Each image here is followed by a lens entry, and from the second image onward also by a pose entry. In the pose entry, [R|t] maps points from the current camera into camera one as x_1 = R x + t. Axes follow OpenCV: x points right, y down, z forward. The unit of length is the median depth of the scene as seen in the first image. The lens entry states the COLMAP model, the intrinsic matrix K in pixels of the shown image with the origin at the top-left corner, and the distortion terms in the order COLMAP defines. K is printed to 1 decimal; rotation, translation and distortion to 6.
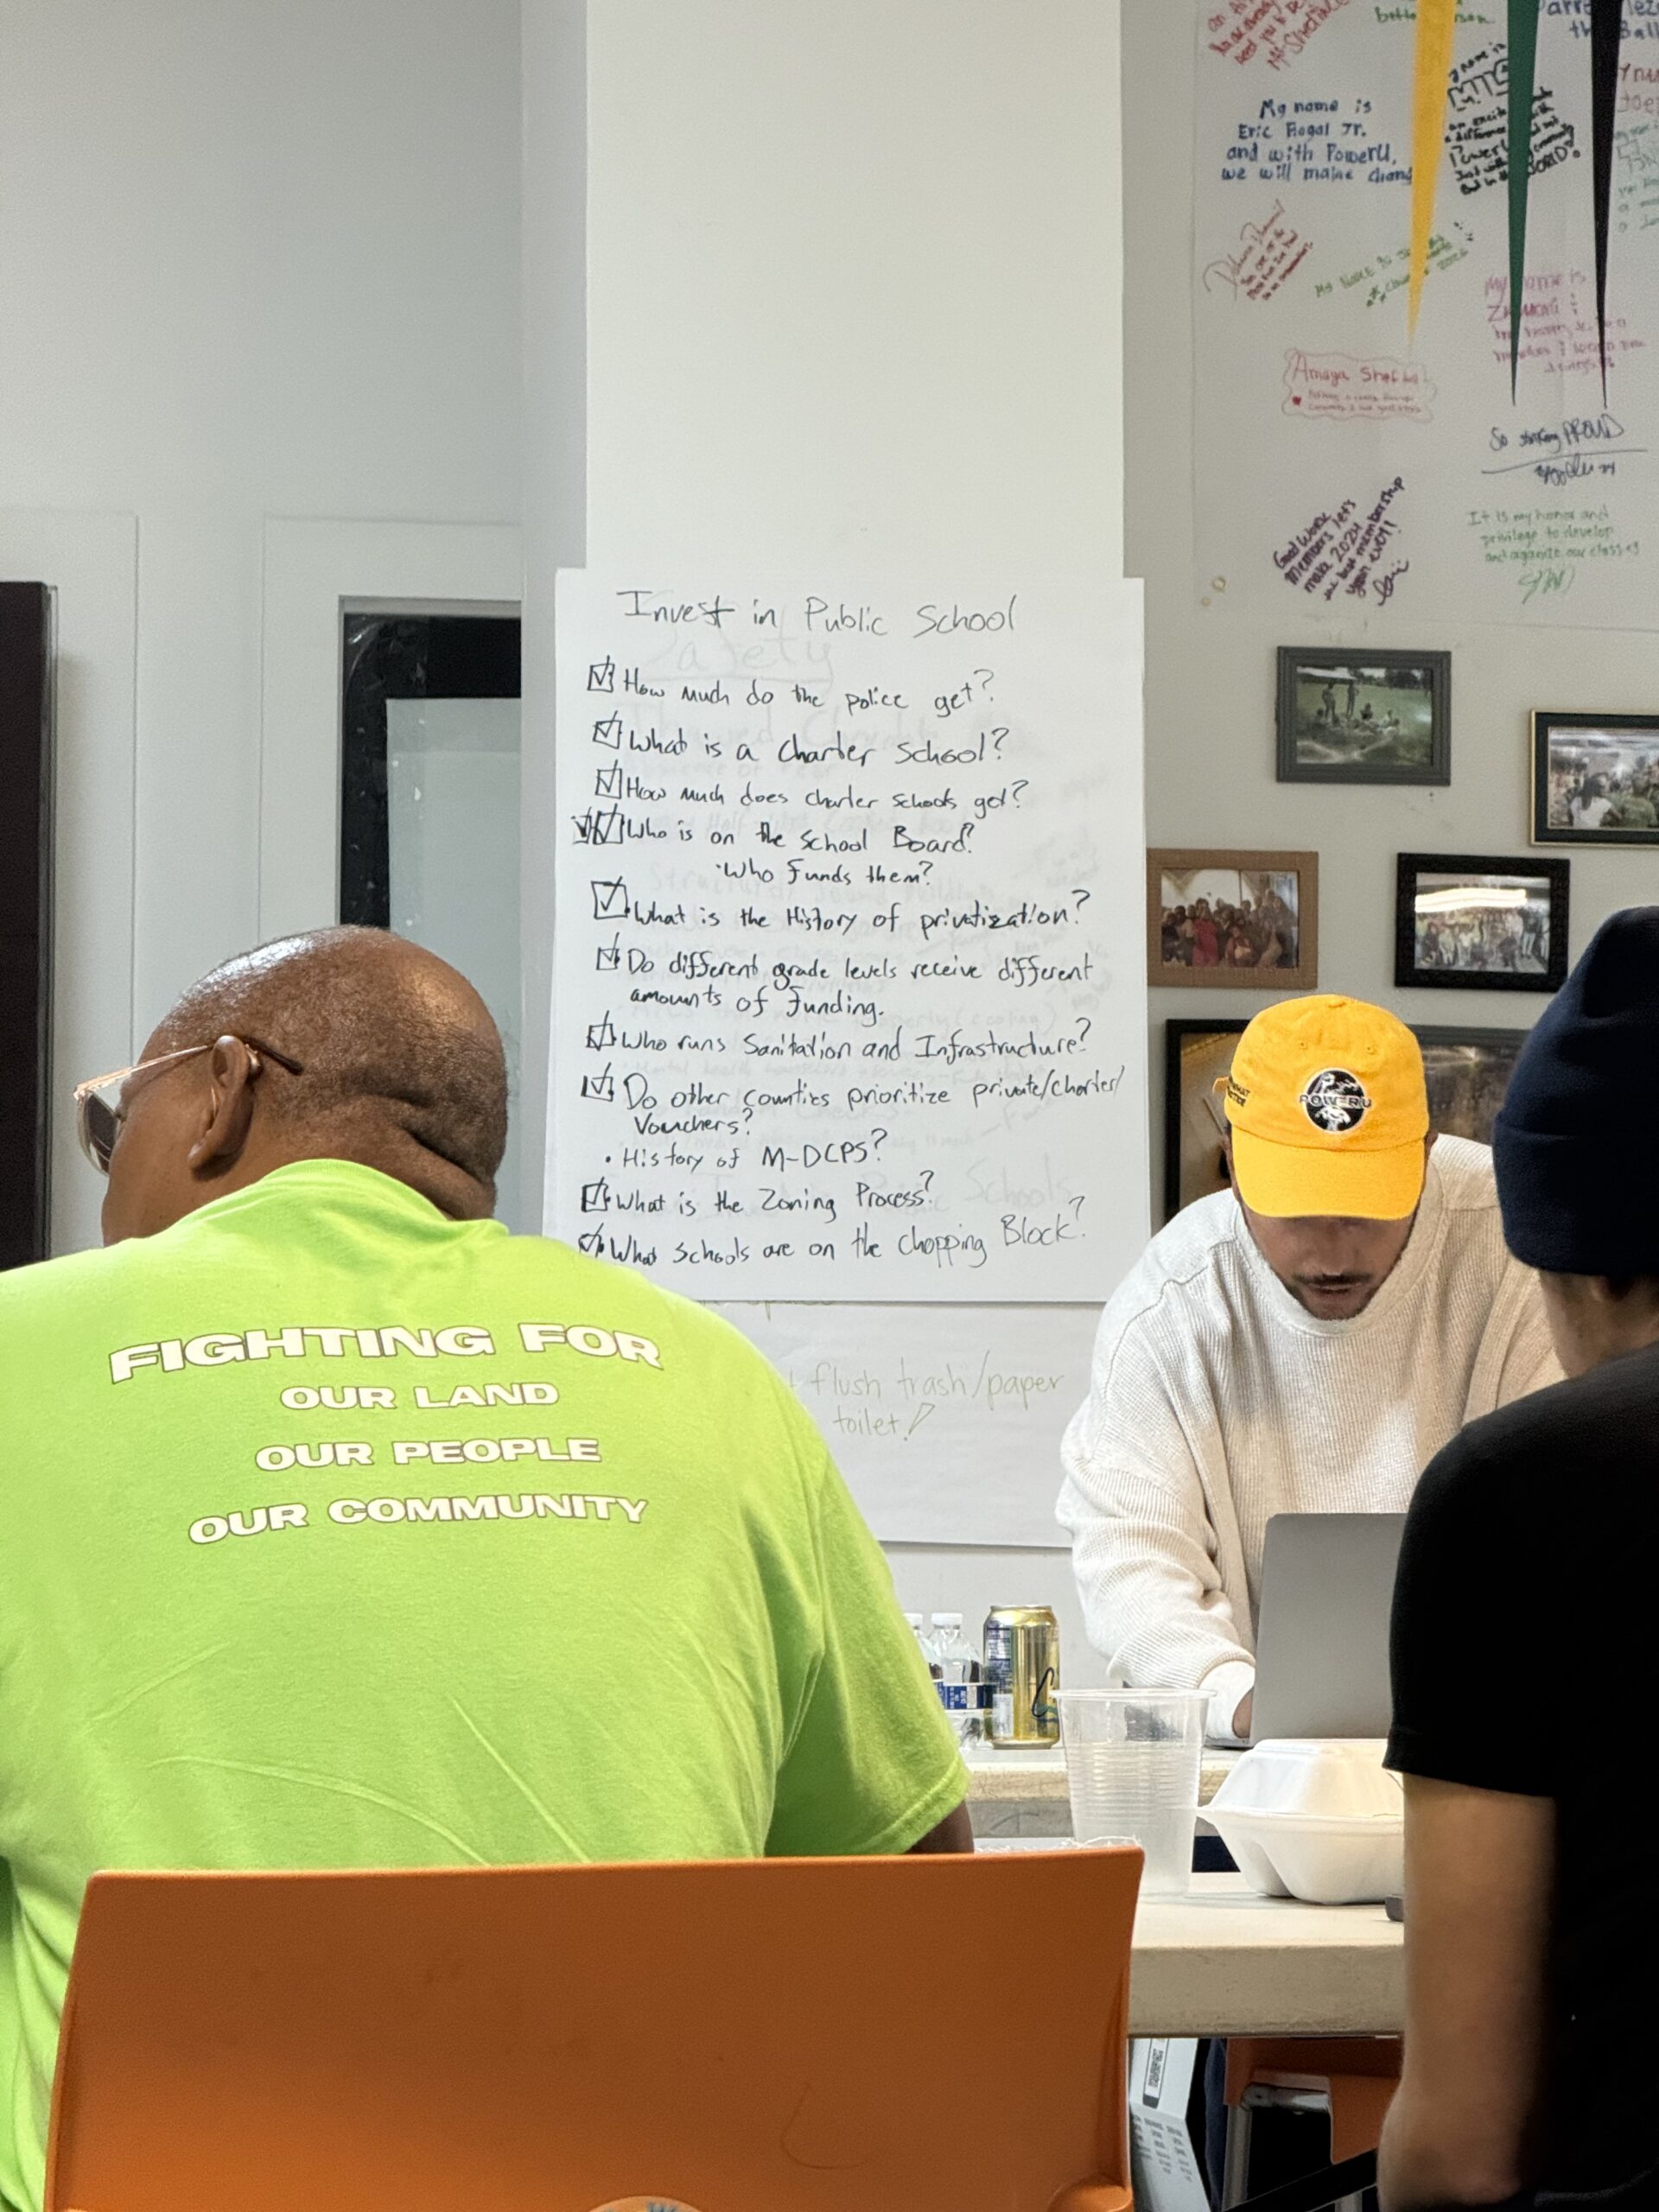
lens RADIAL K [[7752.4, 0, 829.5], [0, 7752.4, 1106.1], [0, 0, 1]] dist [-0.218564, 0.000000]
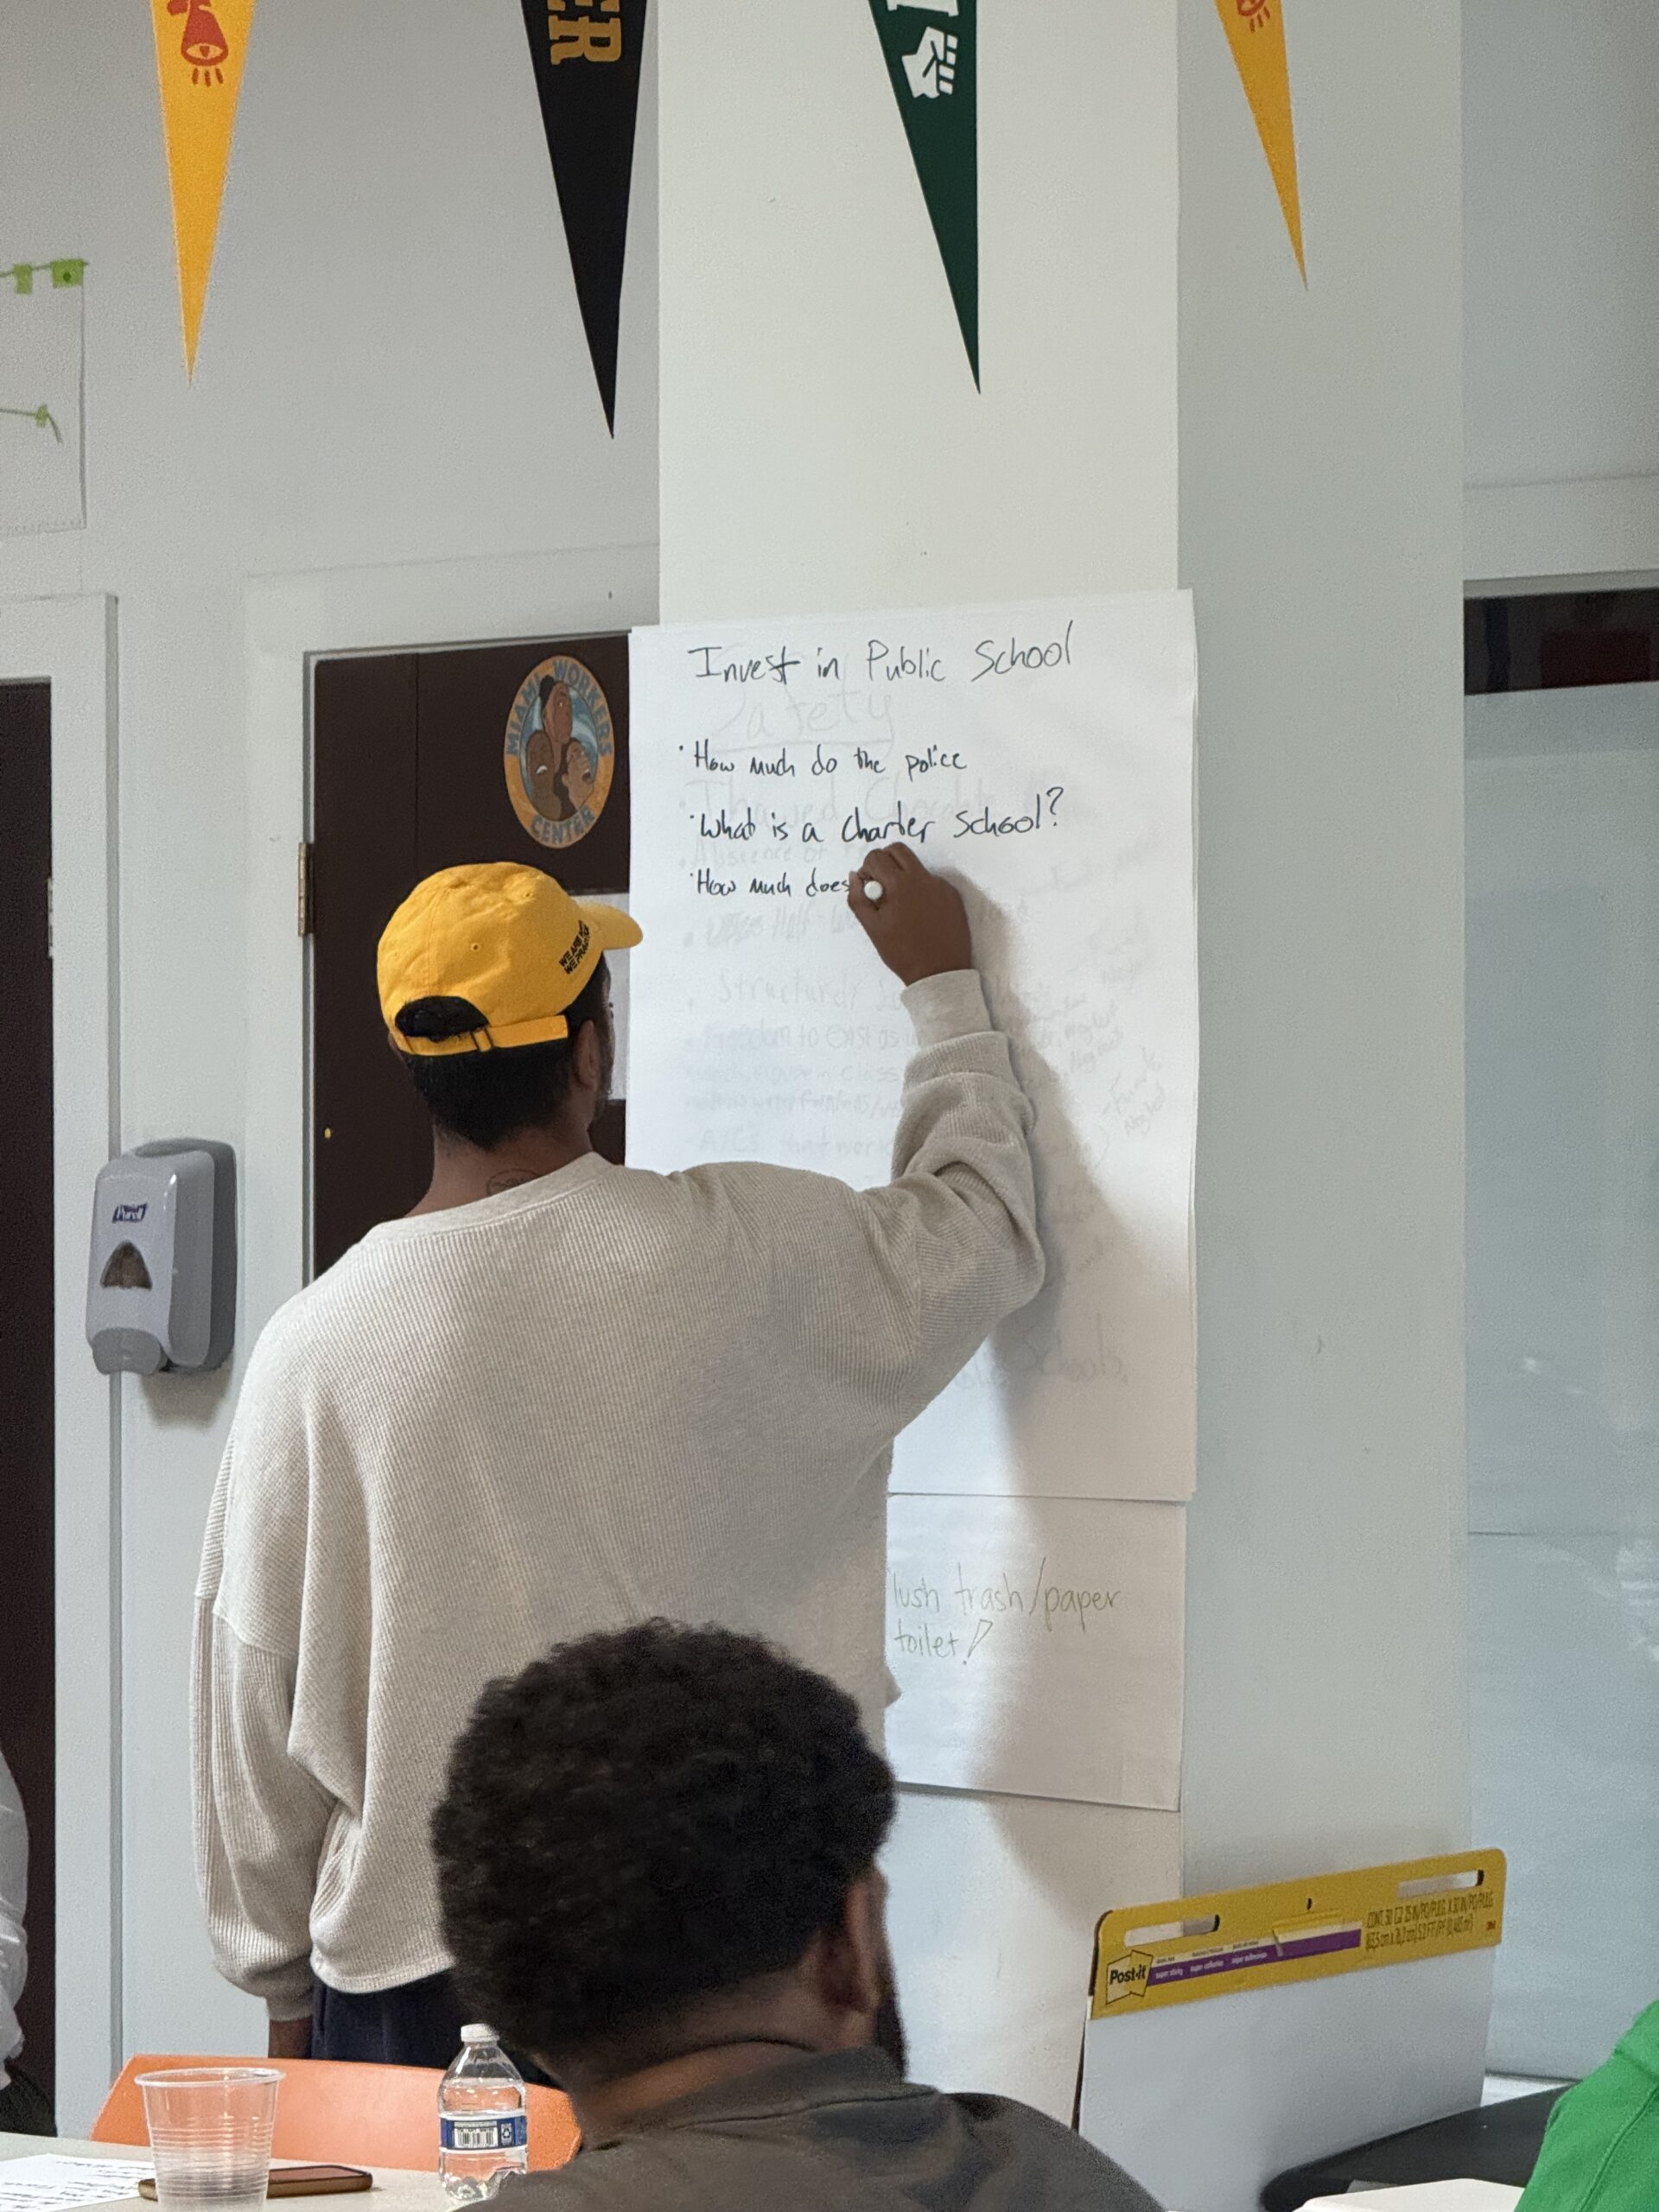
lens RADIAL K [[7752.4, 0, 829.5], [0, 7752.4, 1106.9], [0, 0, 1]] dist [-0.218564, 0.000000]
pose [[0.661050, -0.012007, -0.750245, 0.615005], [0.041279, 0.998940, 0.020384, -0.033075], [0.749205, -0.044445, 0.660845, 0.448953]]
